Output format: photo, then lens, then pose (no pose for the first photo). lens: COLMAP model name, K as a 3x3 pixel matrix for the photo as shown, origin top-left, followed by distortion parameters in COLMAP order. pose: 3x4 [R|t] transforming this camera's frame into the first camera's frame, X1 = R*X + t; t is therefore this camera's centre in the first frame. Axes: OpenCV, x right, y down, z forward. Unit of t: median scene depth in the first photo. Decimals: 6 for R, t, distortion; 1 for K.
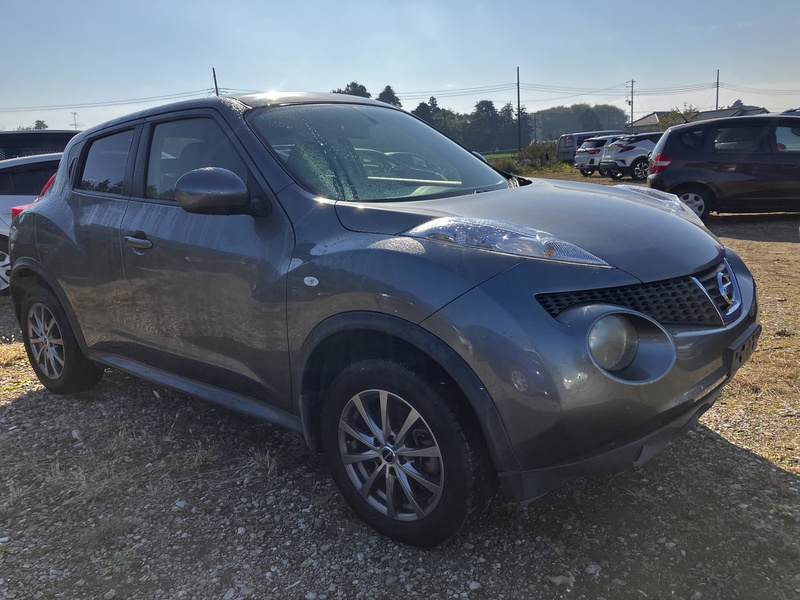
lens RADIAL K [[676.1, 0, 398.5], [0, 676.1, 304.9], [0, 0, 1]] dist [0.035781, -0.032694]
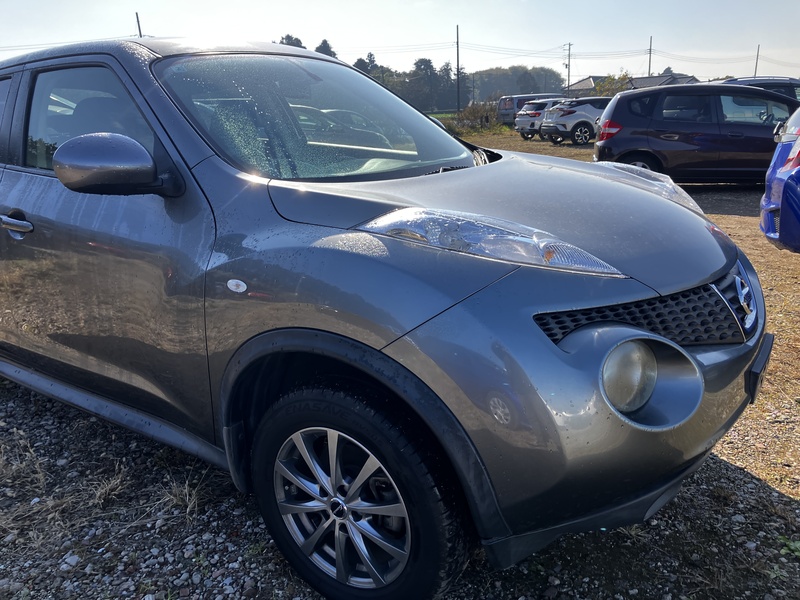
lens RADIAL K [[676.1, 0, 404.3], [0, 676.1, 295.9], [0, 0, 1]] dist [0.035781, -0.032694]
pose [[0.994818, -0.000703, 0.101673, -0.016790], [-0.003982, 0.998940, 0.045867, -0.054715], [-0.101597, -0.046034, 0.993760, 0.192577]]
